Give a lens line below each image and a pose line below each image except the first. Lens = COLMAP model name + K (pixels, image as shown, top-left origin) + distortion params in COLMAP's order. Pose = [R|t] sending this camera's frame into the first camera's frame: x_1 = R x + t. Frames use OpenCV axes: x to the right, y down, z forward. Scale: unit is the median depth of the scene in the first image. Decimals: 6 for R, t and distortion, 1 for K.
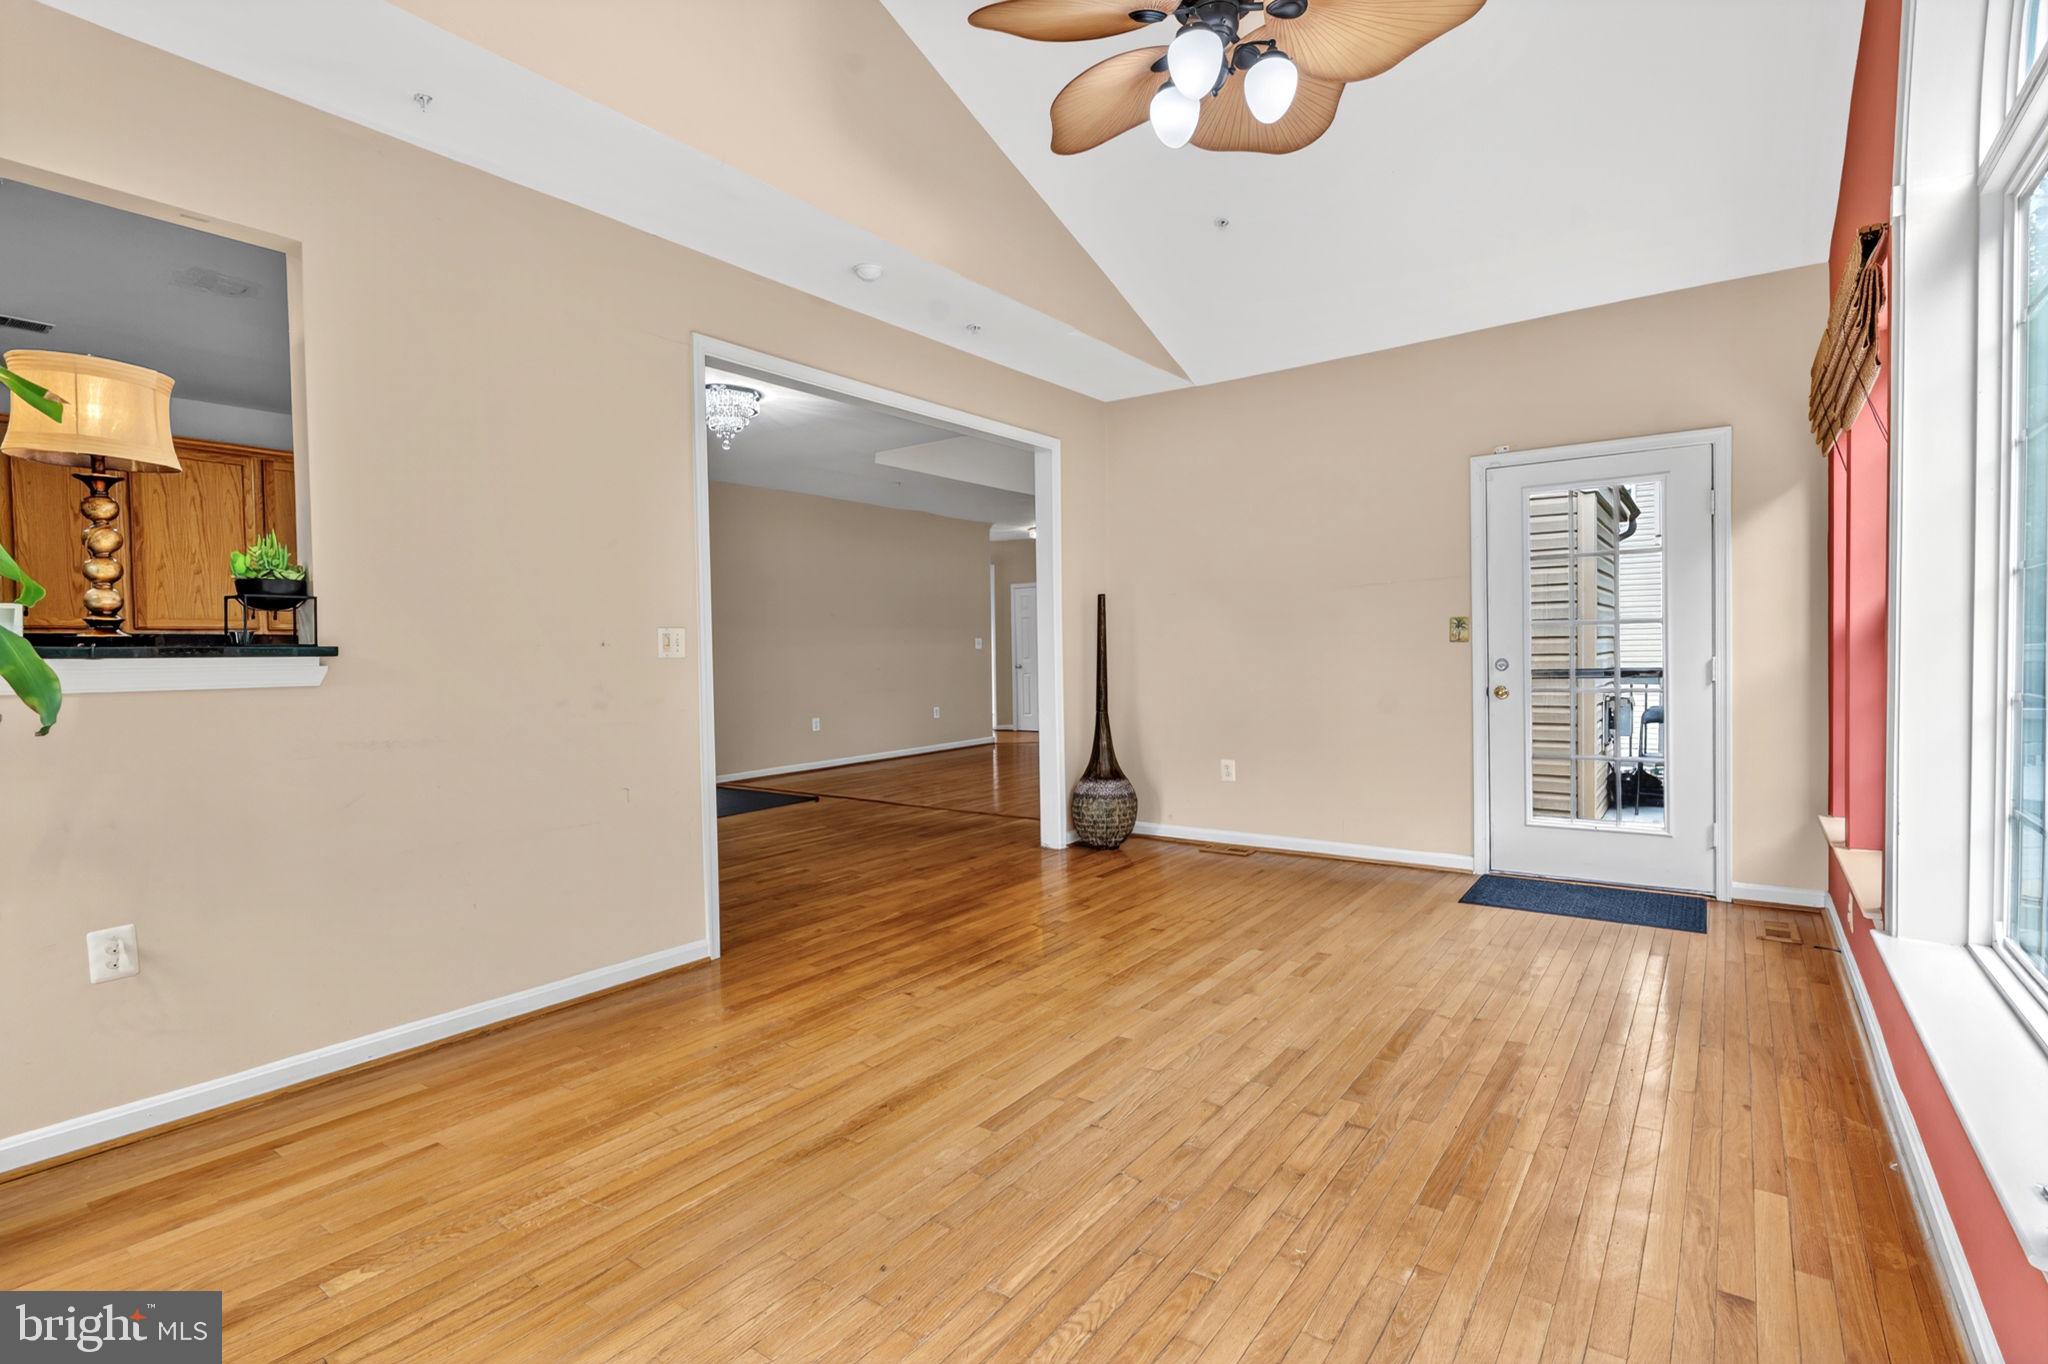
lens RADIAL K [[972.9, 0, 1007.8], [0, 972.9, 676.7], [0, 0, 1]] dist [-0.000337, 0.002137]
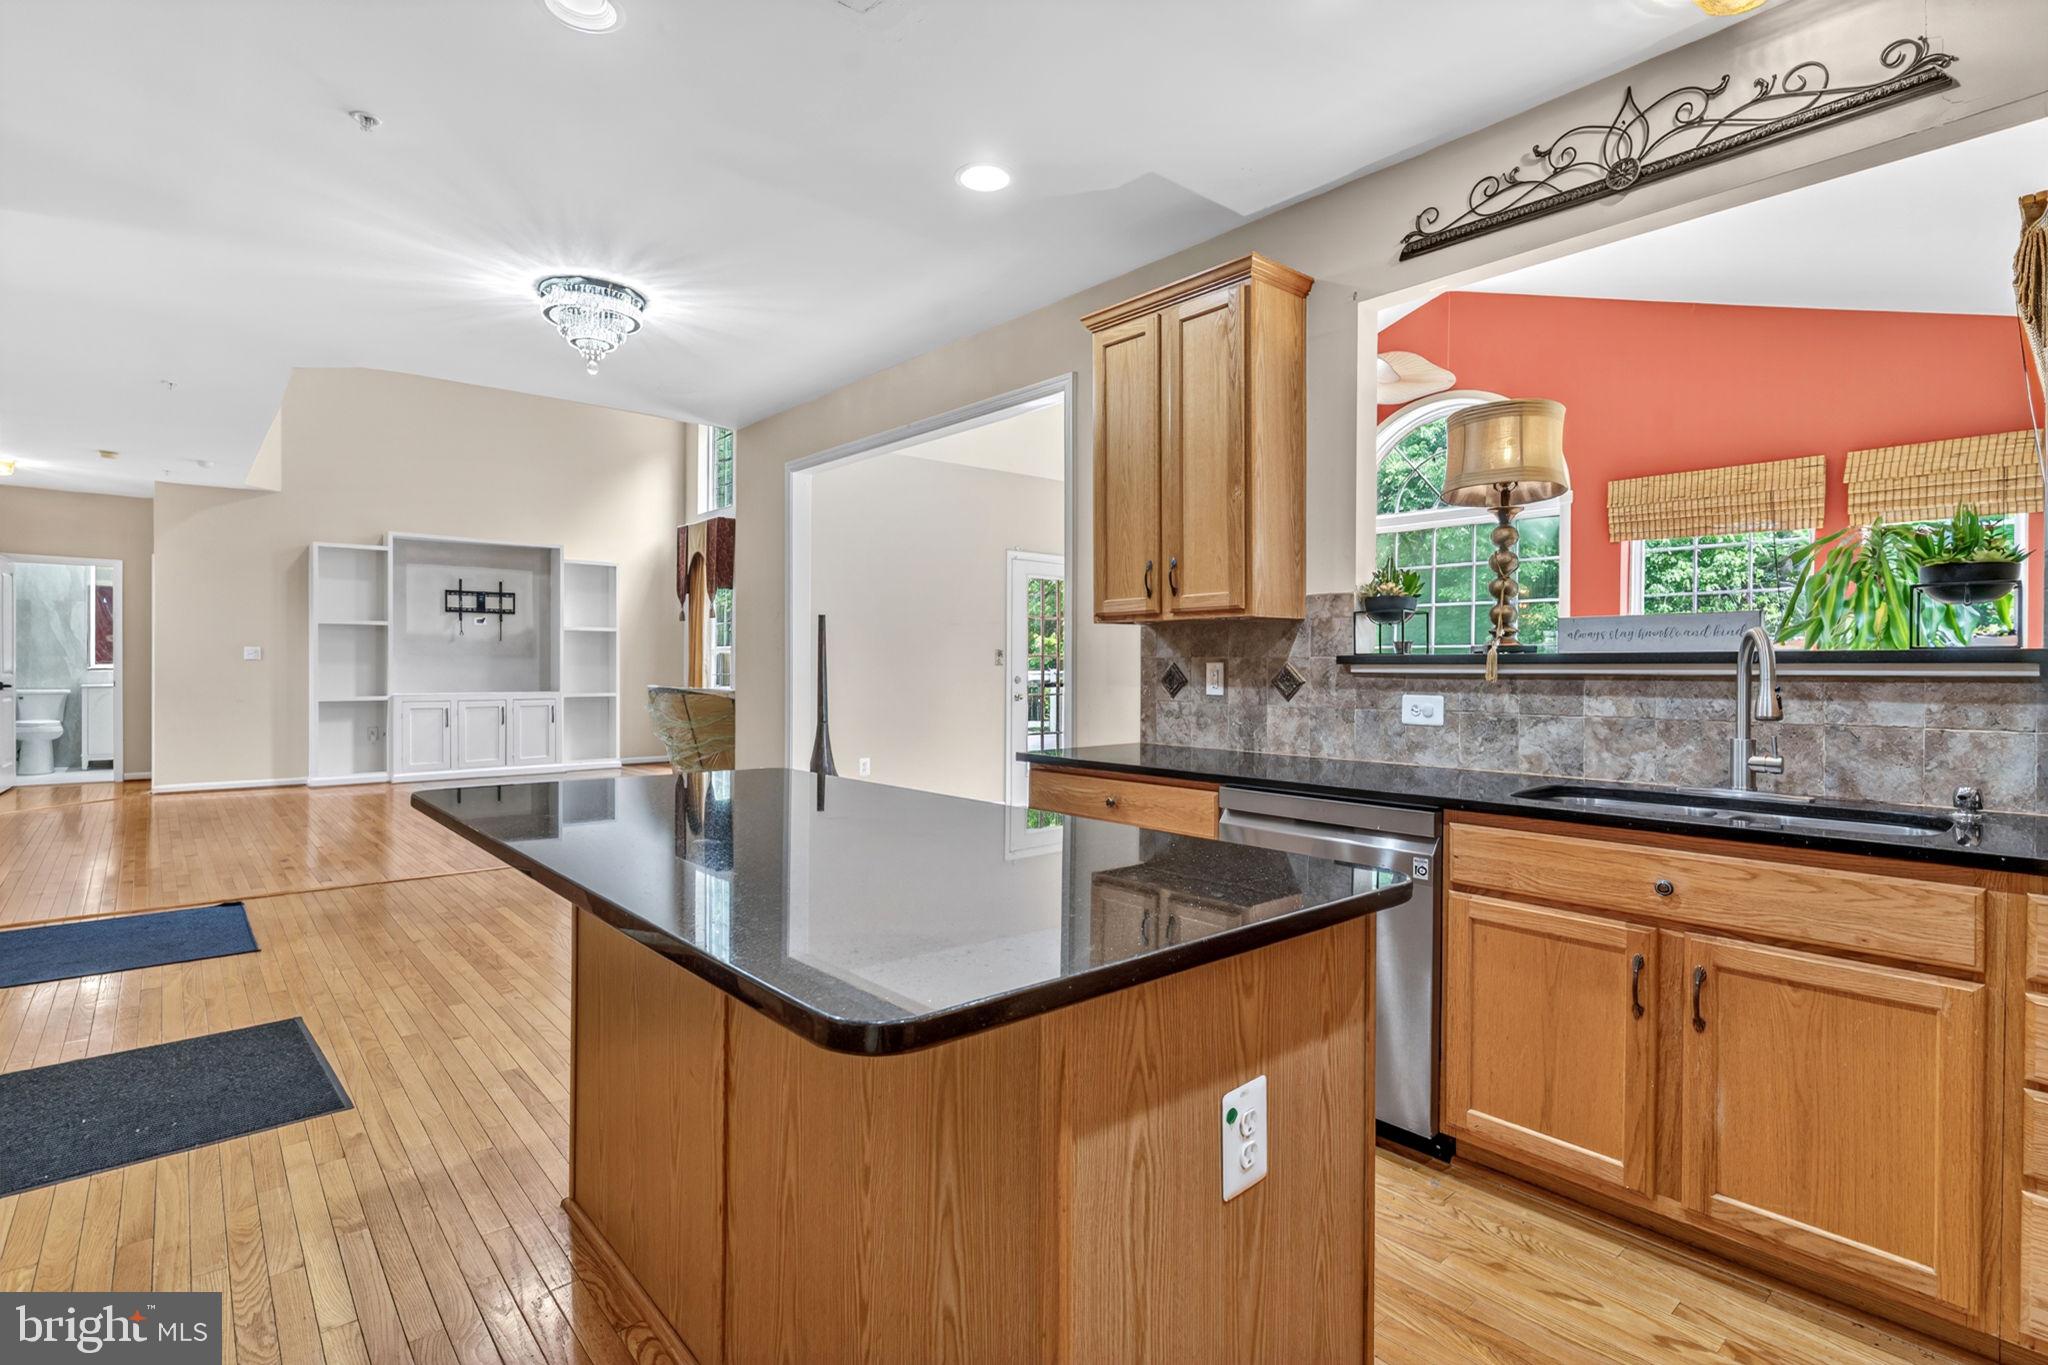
lens RADIAL K [[972.9, 0, 1007.8], [0, 972.9, 677.2], [0, 0, 1]] dist [-0.000337, 0.002137]
pose [[0.221969, 0.005098, 0.975040, -1.050942], [0.017908, 0.999796, -0.009304, -0.001079], [-0.974889, 0.019526, 0.221833, 0.635388]]
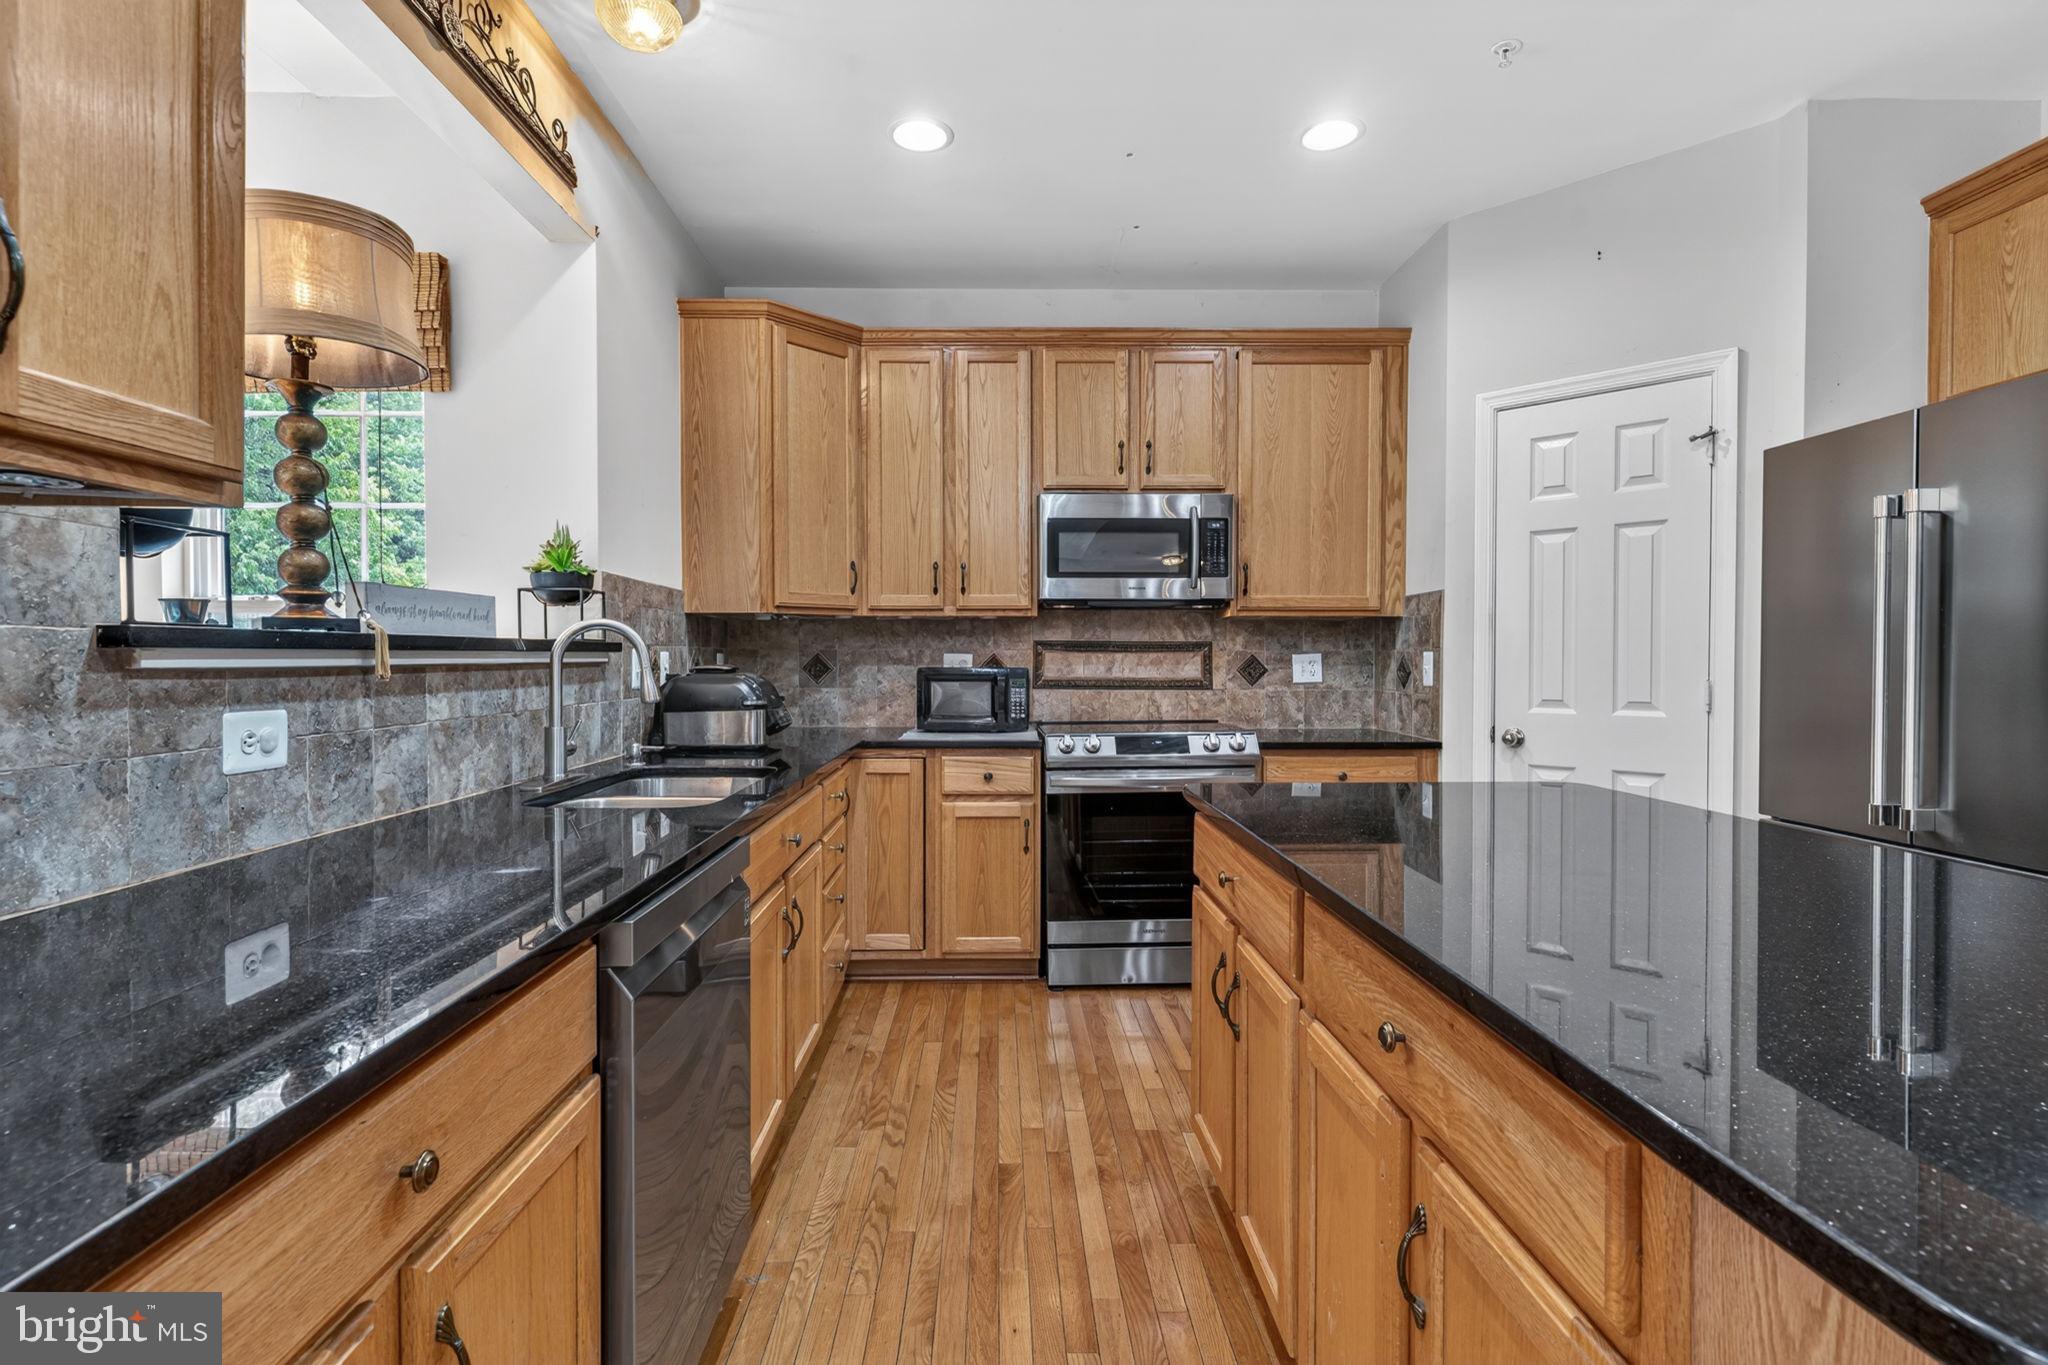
lens RADIAL K [[972.9, 0, 1007.8], [0, 972.9, 677.2], [0, 0, 1]] dist [-0.000337, 0.002137]
pose [[-0.795924, 0.026149, -0.604832, -0.431335], [-0.004428, 0.998789, 0.049007, -0.016597], [0.605381, 0.041684, -0.794844, 0.888741]]
